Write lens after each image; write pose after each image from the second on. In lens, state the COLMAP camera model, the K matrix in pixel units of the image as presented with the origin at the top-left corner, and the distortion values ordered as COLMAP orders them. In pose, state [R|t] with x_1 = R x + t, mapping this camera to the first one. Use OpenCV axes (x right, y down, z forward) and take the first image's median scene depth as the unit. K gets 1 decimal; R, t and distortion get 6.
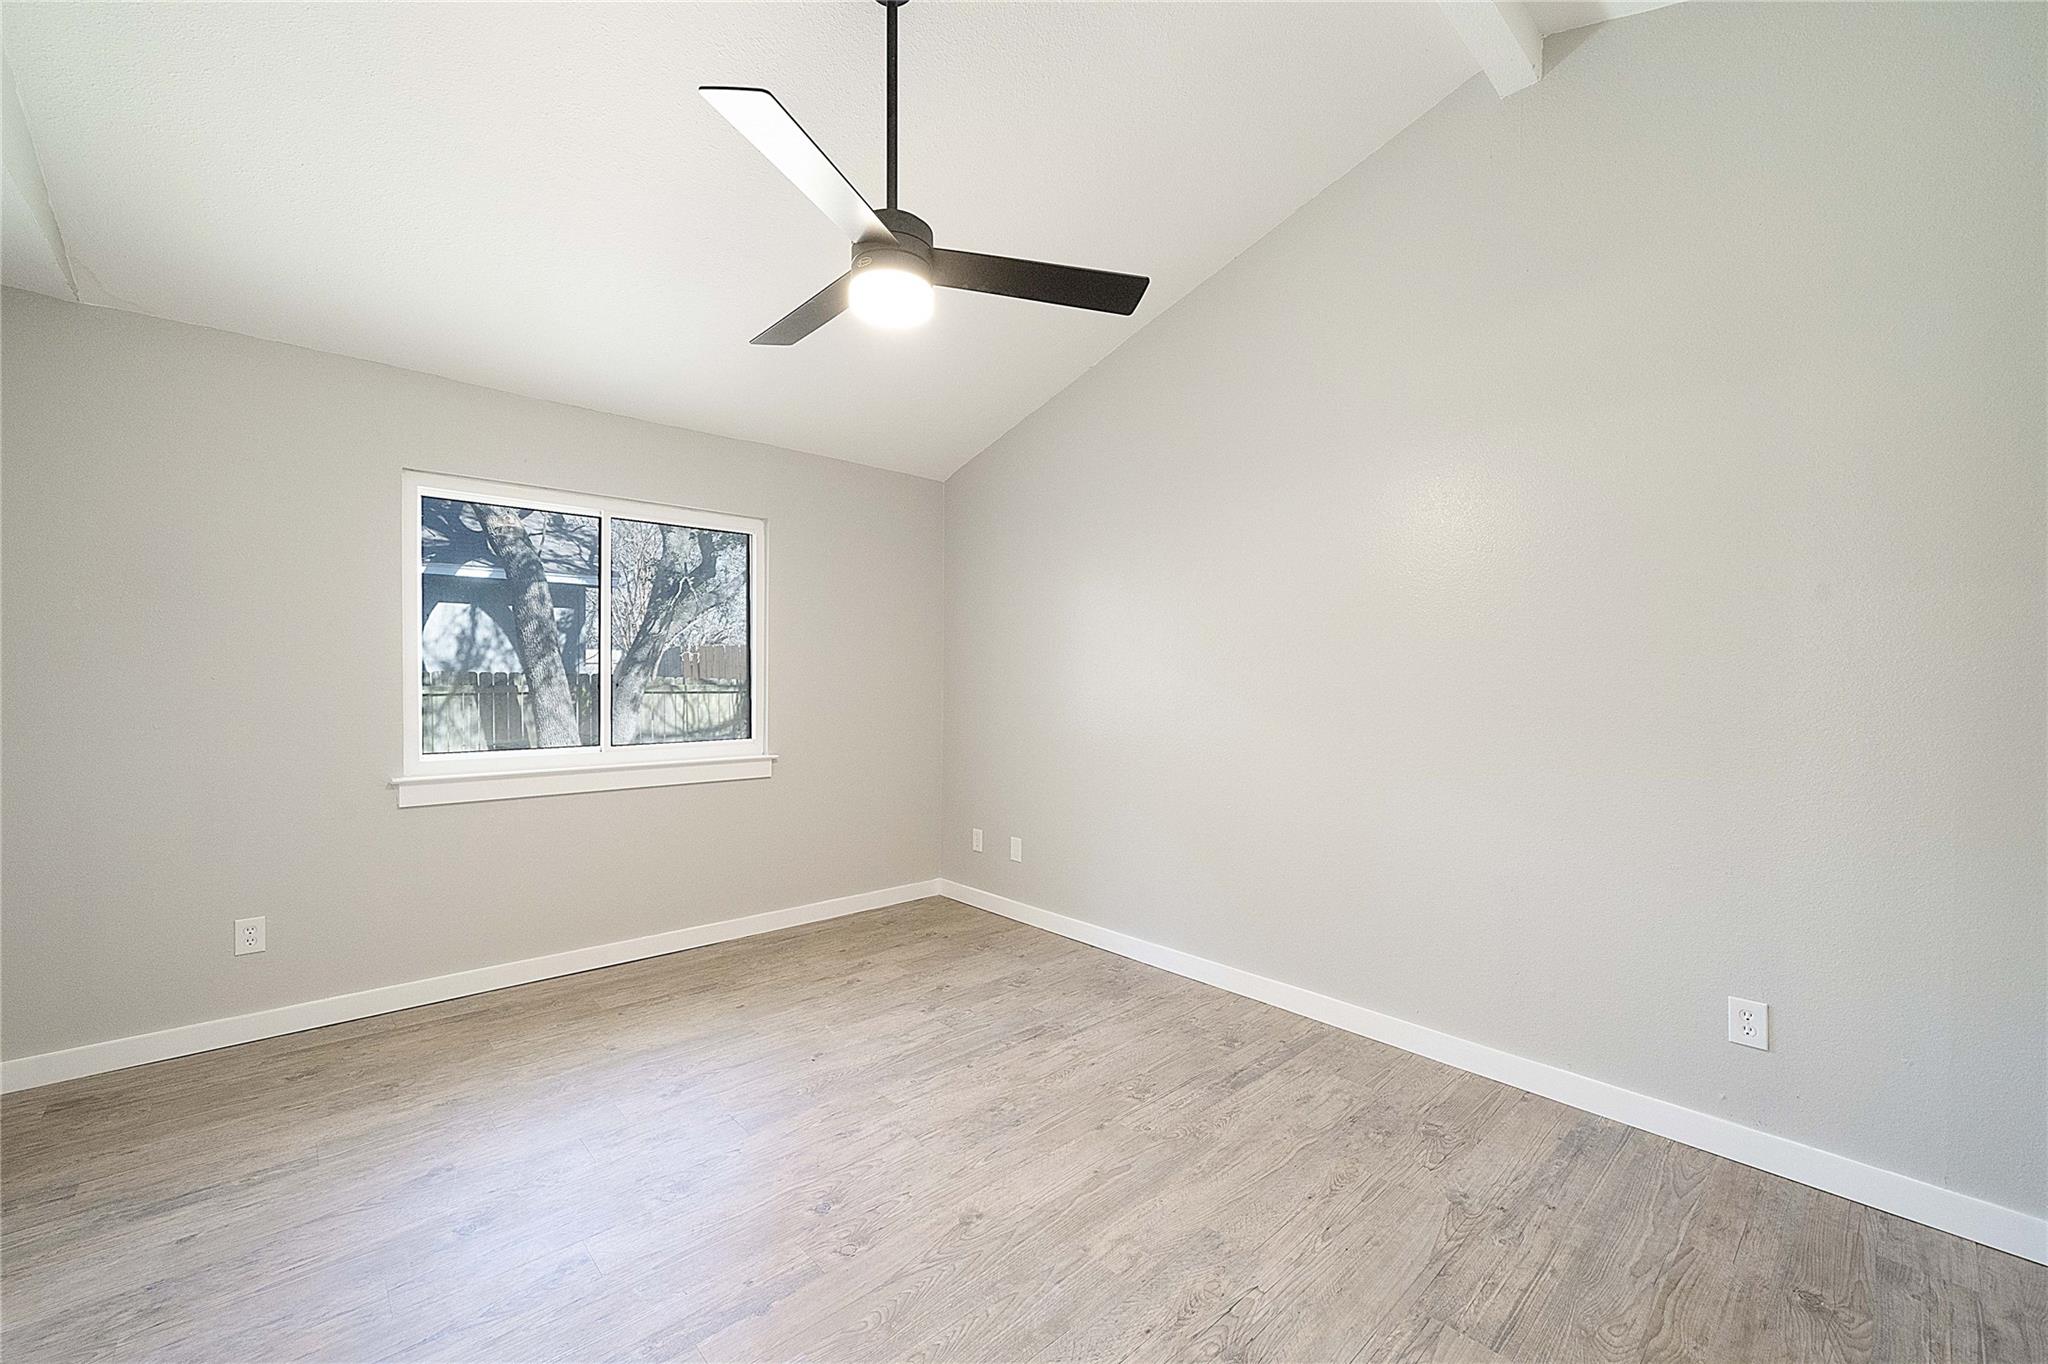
lens RADIAL K [[806.9, 0, 1012.8], [0, 806.9, 686.5], [0, 0, 1]] dist [-0.007172, 0.000296]
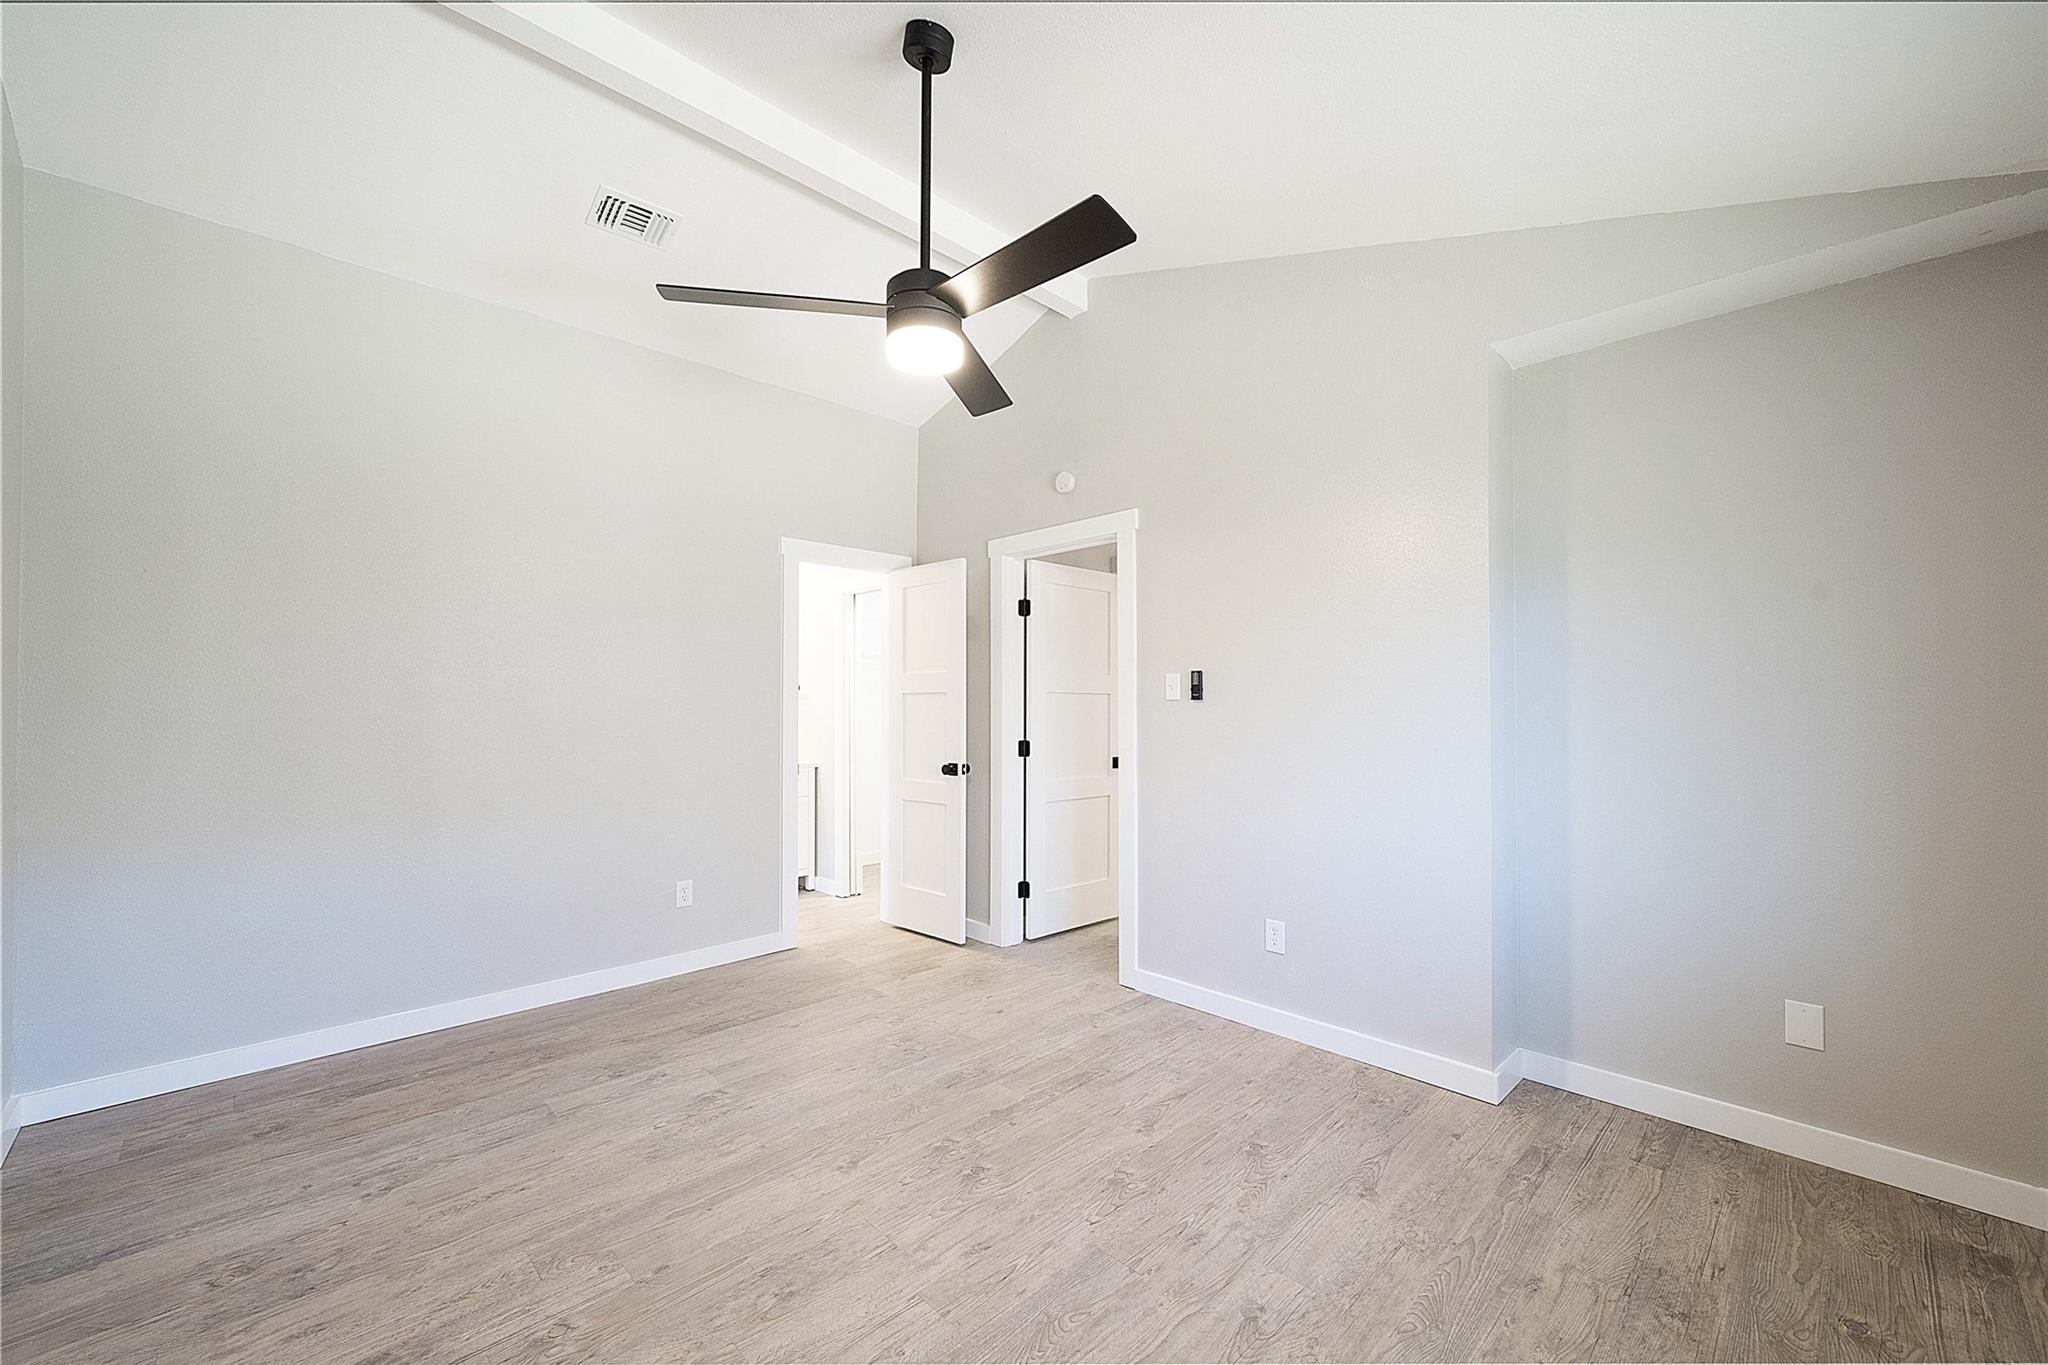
lens RADIAL K [[806.9, 0, 1012.8], [0, 806.9, 687.0], [0, 0, 1]] dist [-0.007172, 0.000296]
pose [[-0.999664, -0.008942, -0.024315, -0.234918], [-0.008758, 0.999932, -0.007667, -0.022882], [0.024382, -0.007451, -0.999675, 1.997067]]
